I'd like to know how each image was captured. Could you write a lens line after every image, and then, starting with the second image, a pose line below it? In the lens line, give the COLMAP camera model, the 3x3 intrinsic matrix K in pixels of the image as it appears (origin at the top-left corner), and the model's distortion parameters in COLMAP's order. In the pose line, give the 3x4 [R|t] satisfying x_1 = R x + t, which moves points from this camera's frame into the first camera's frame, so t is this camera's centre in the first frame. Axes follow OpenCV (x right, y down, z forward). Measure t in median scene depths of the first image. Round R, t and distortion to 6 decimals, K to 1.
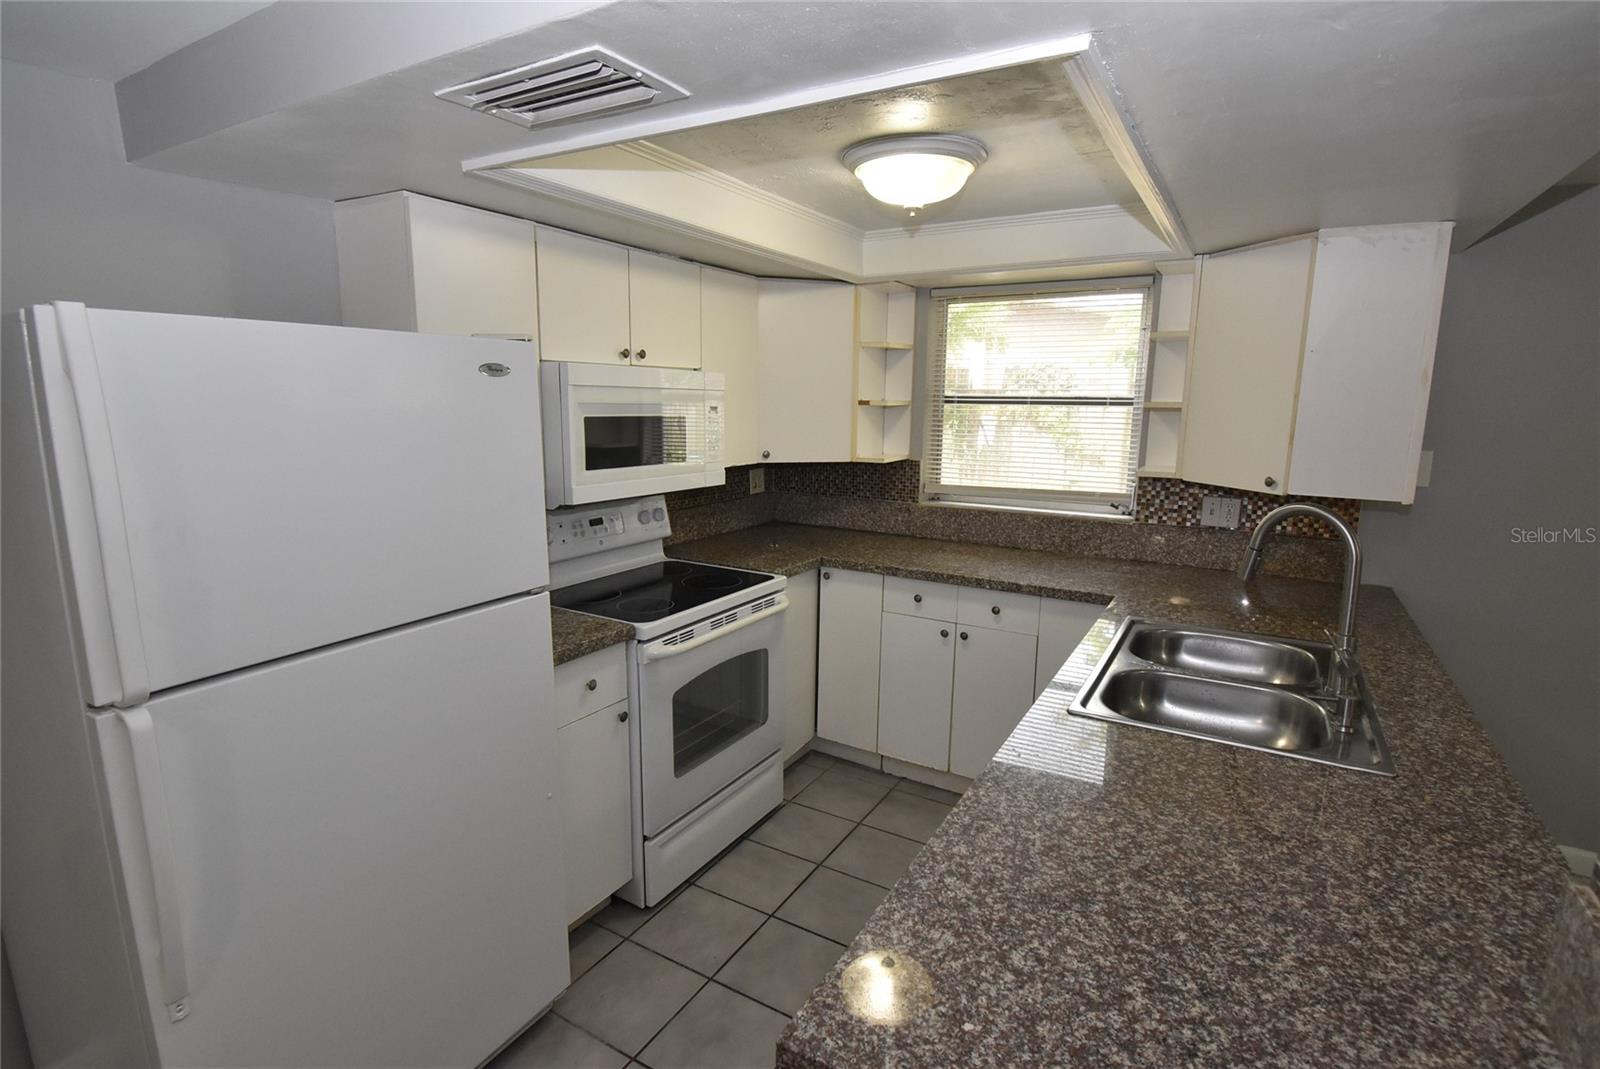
lens RADIAL K [[775.9, 0, 800.0], [0, 775.9, 534.5], [0, 0, 1]] dist [0.016287, -0.027492]
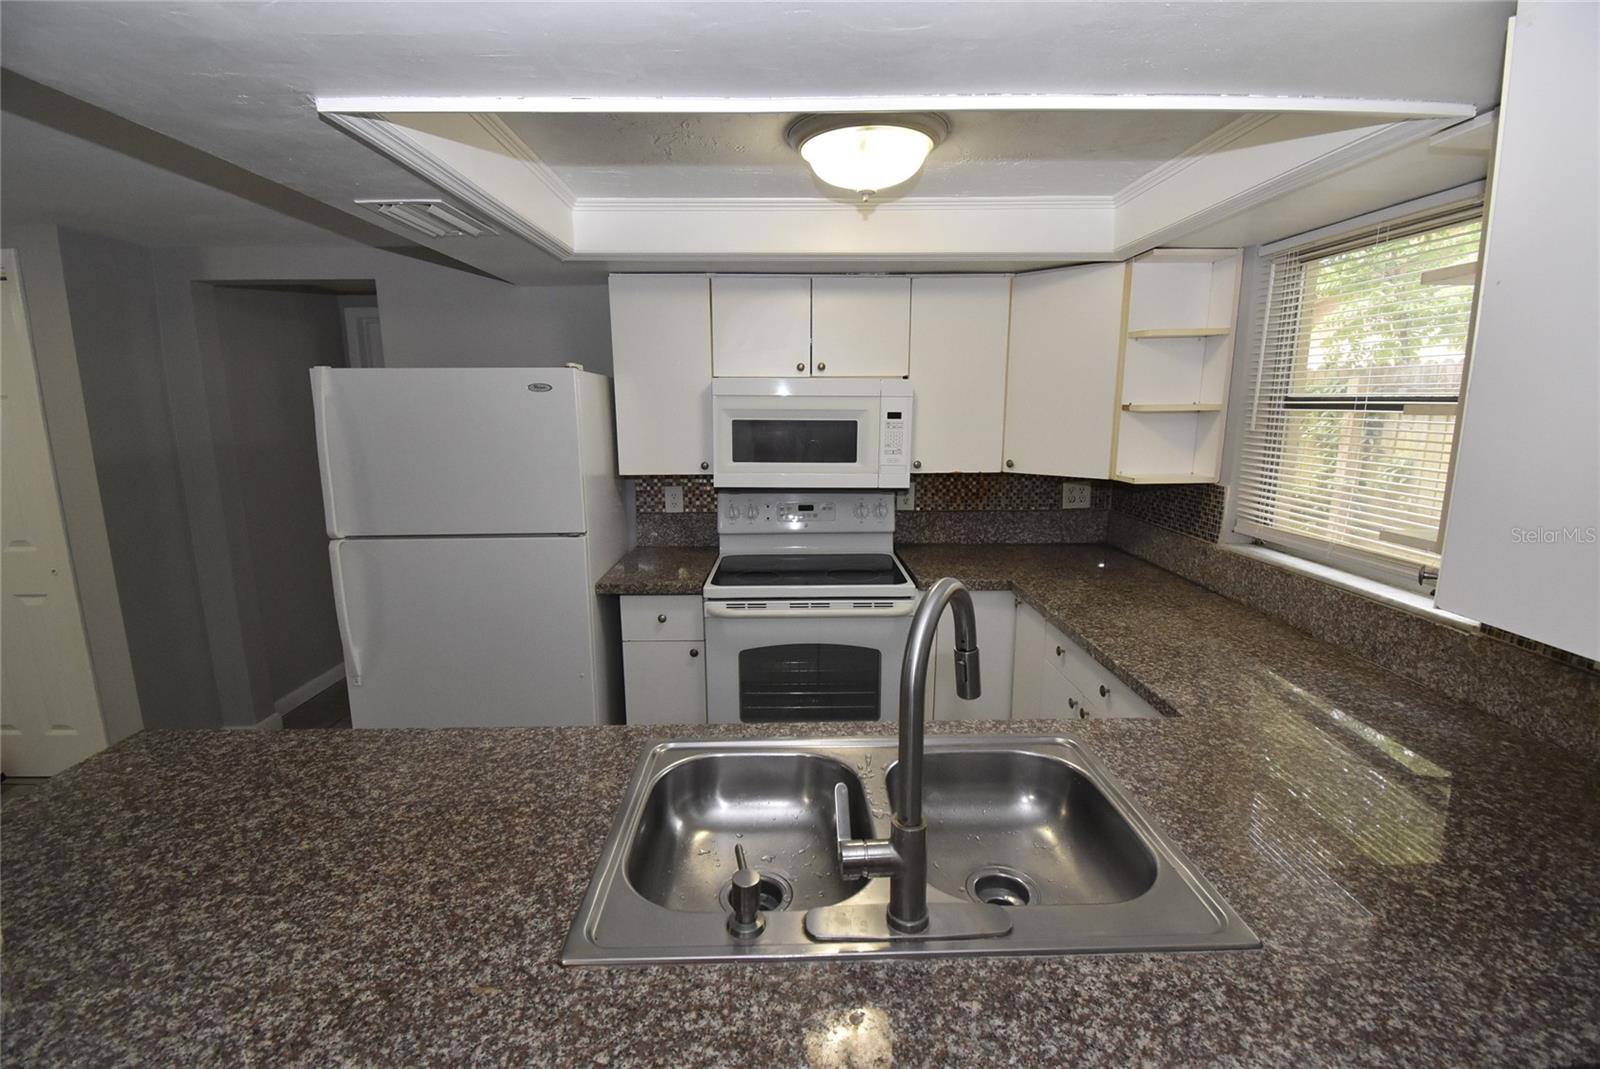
lens RADIAL K [[703.4, 0, 800.0], [0, 703.4, 534.5], [0, 0, 1]] dist [0.019721, -0.027415]
pose [[0.531244, 0.145250, -0.834675, 0.622820], [-0.140182, 0.986684, 0.082482, -0.061518], [0.835541, 0.073188, 0.544531, 0.380738]]
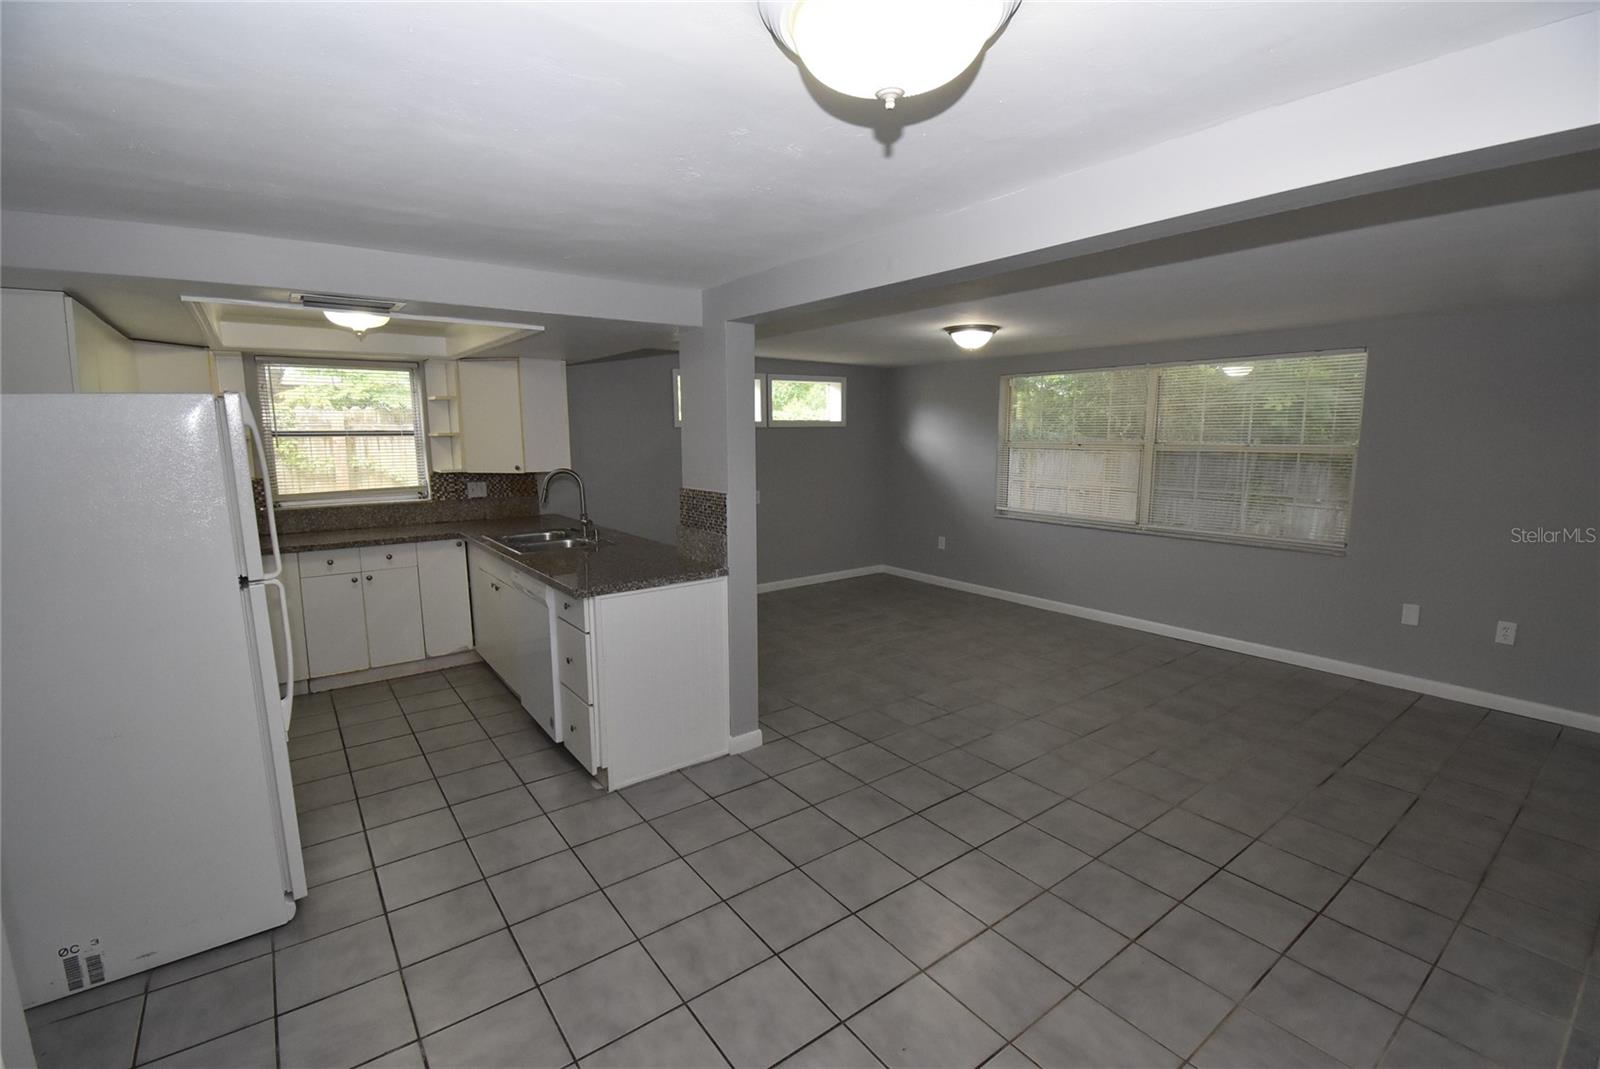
lens RADIAL K [[700.6, 0, 800.0], [0, 700.6, 534.5], [0, 0, 1]] dist [0.003318, -0.013655]
pose [[0.382114, -0.146414, 0.912443, -0.784002], [0.171135, 0.981502, 0.085828, 0.071727], [-0.908131, 0.123355, 0.400103, -0.423851]]
